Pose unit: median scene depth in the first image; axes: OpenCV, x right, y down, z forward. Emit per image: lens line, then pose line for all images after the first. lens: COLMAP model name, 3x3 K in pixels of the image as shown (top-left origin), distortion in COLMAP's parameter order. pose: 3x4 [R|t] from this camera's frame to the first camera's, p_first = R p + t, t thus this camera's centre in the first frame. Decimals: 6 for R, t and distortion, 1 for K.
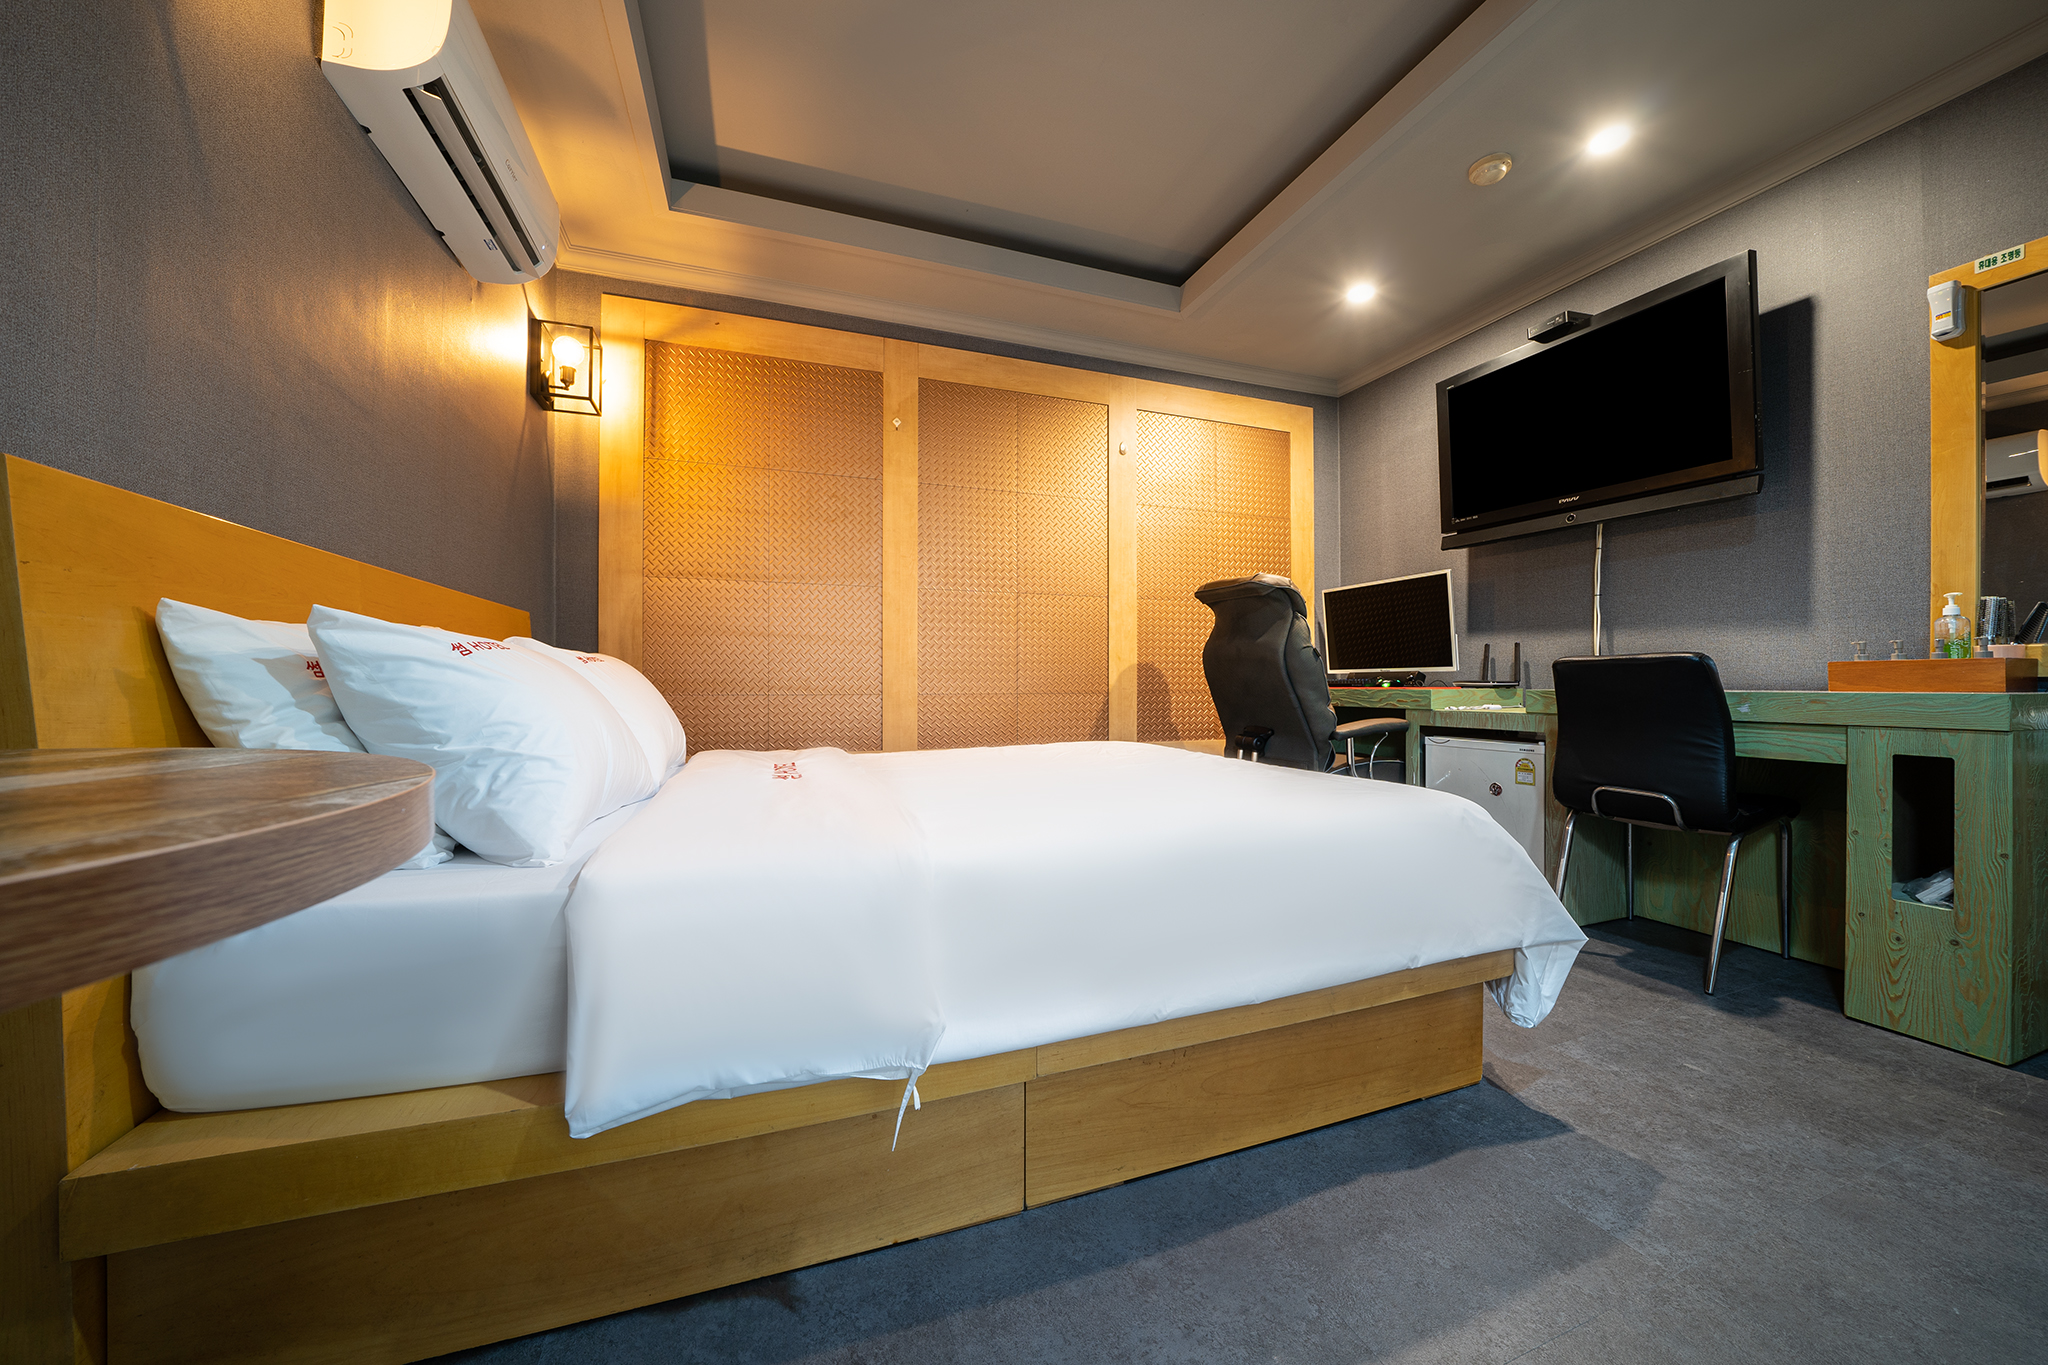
lens RADIAL K [[706.5, 0, 1027.0], [0, 706.5, 671.6], [0, 0, 1]] dist [-0.026457, 0.002121]
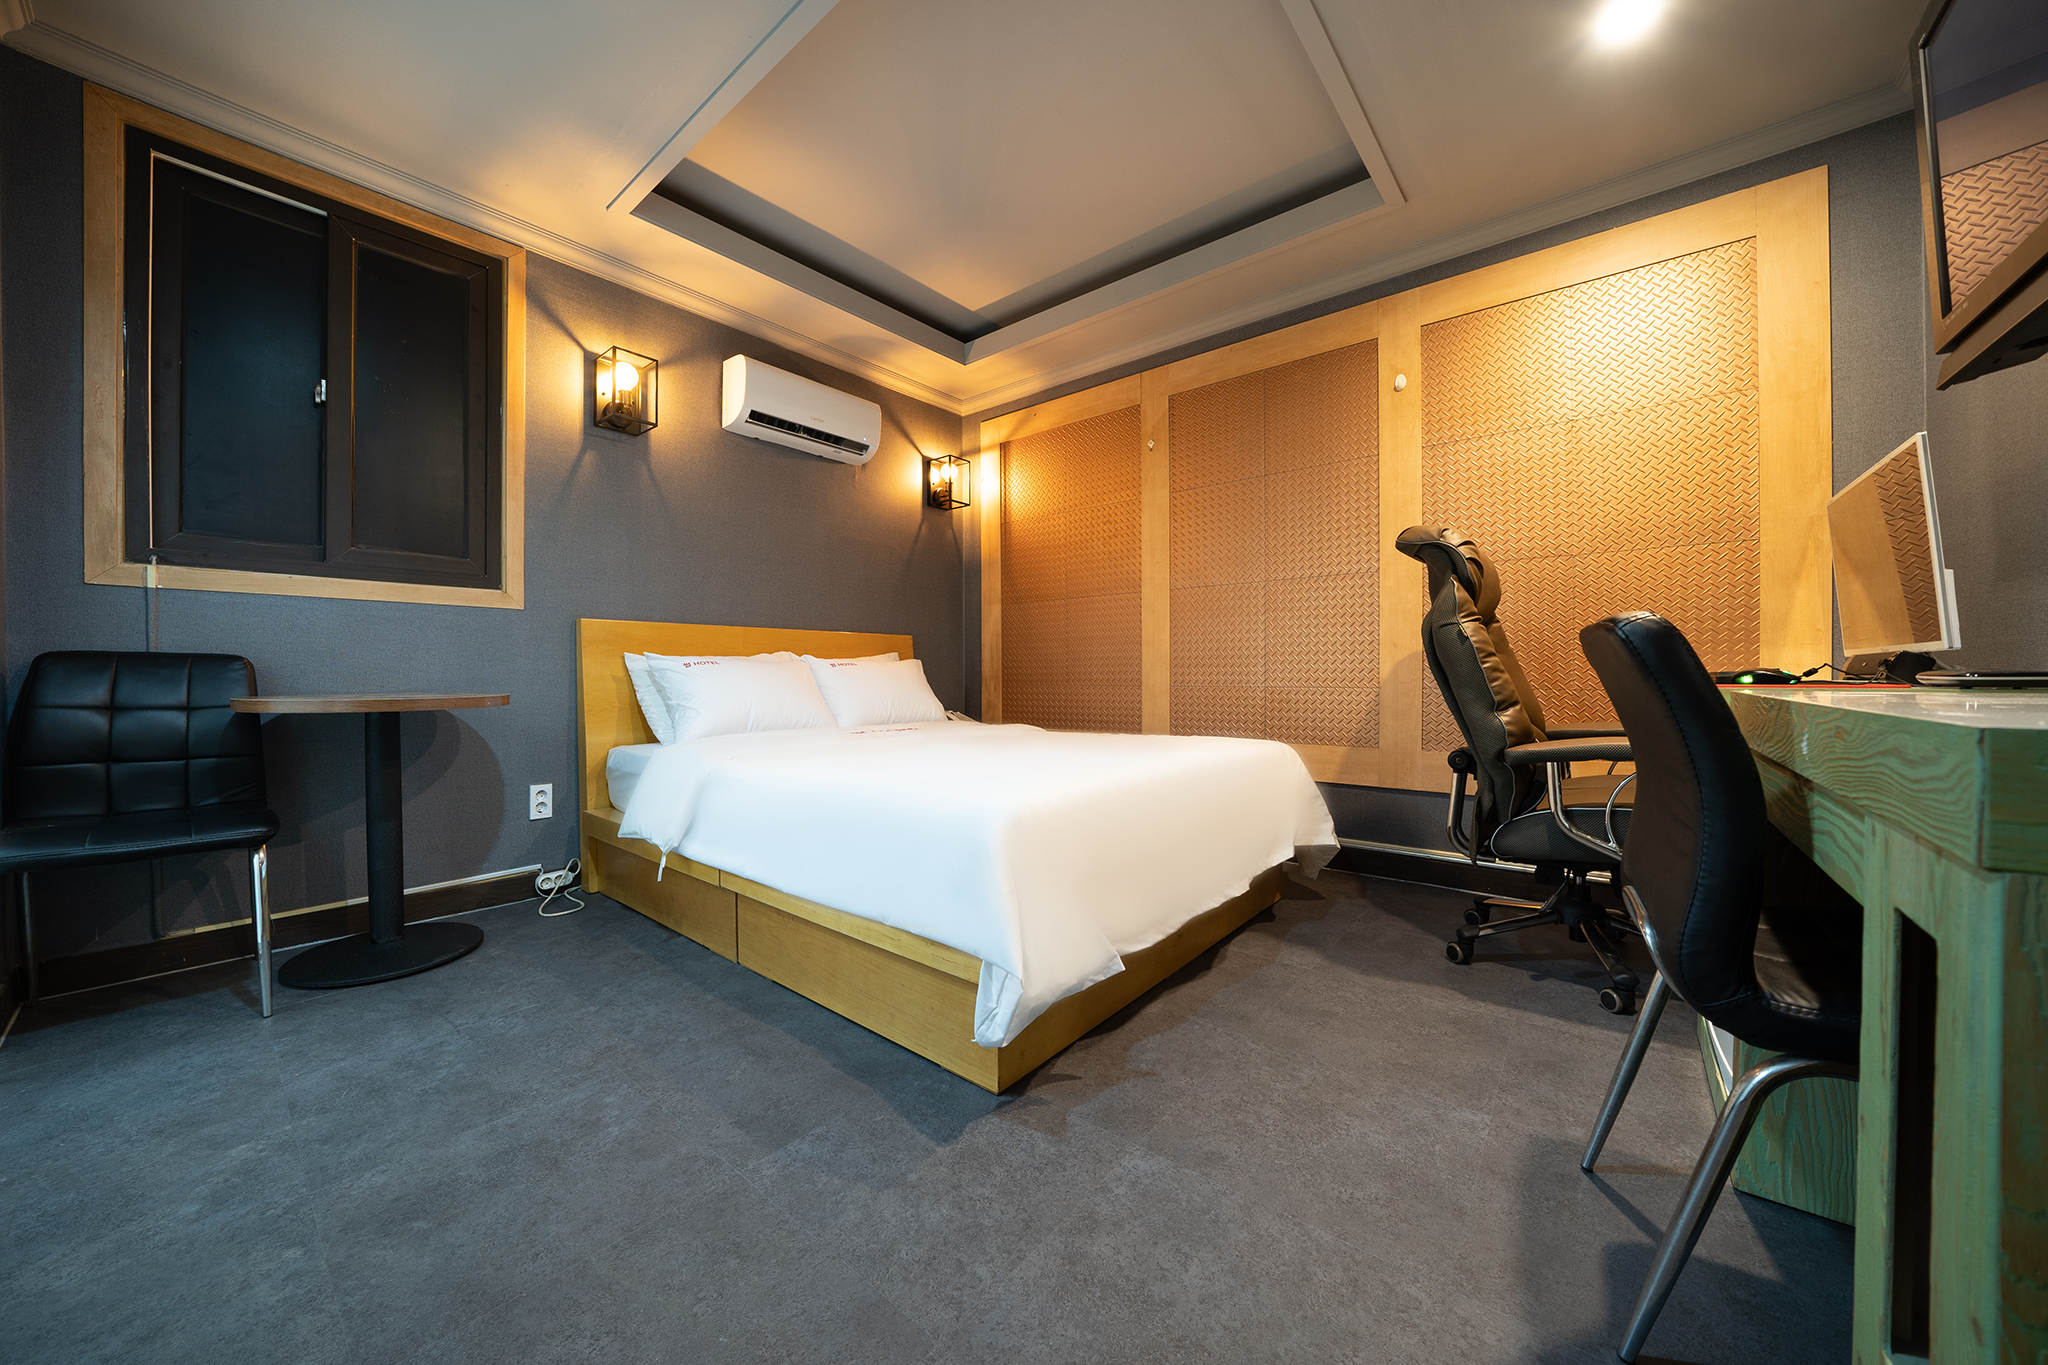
lens RADIAL K [[706.5, 0, 1013.6], [0, 706.5, 669.4], [0, 0, 1]] dist [-0.026457, 0.002121]
pose [[0.500899, -0.008395, -0.865465, 0.841609], [0.015856, 0.999874, -0.000522, 0.003116], [0.865361, -0.013461, 0.500969, 0.303755]]
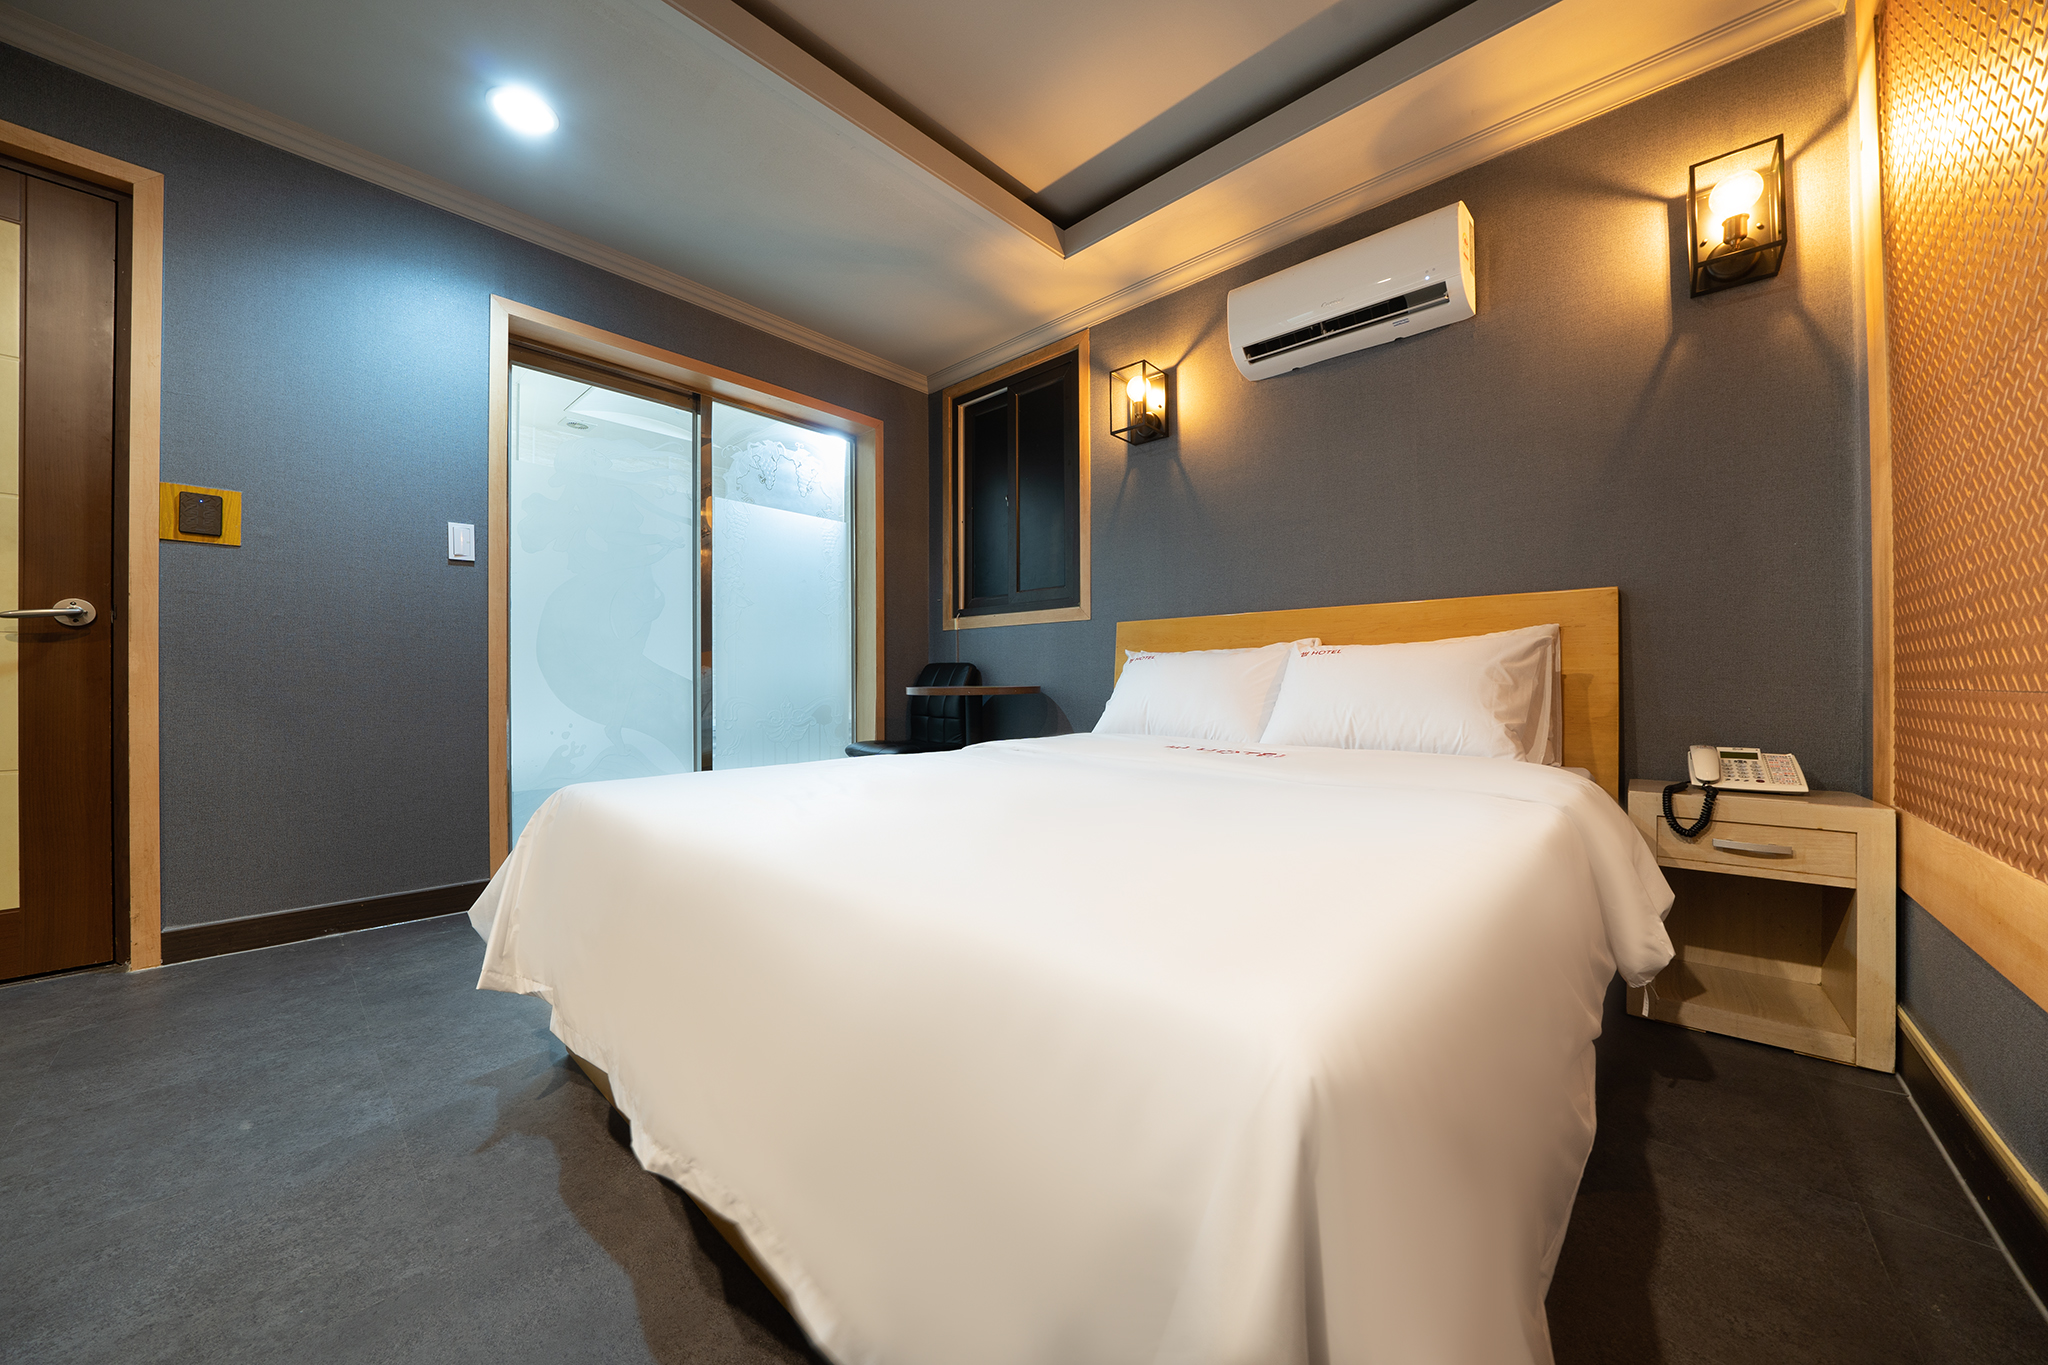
lens RADIAL K [[706.5, 0, 1038.4], [0, 706.5, 680.6], [0, 0, 1]] dist [-0.026457, 0.002121]
pose [[-0.881898, 0.002216, -0.471435, 0.291578], [0.010336, 0.999839, -0.014635, 0.030875], [0.471327, -0.017780, -0.881779, 1.265478]]
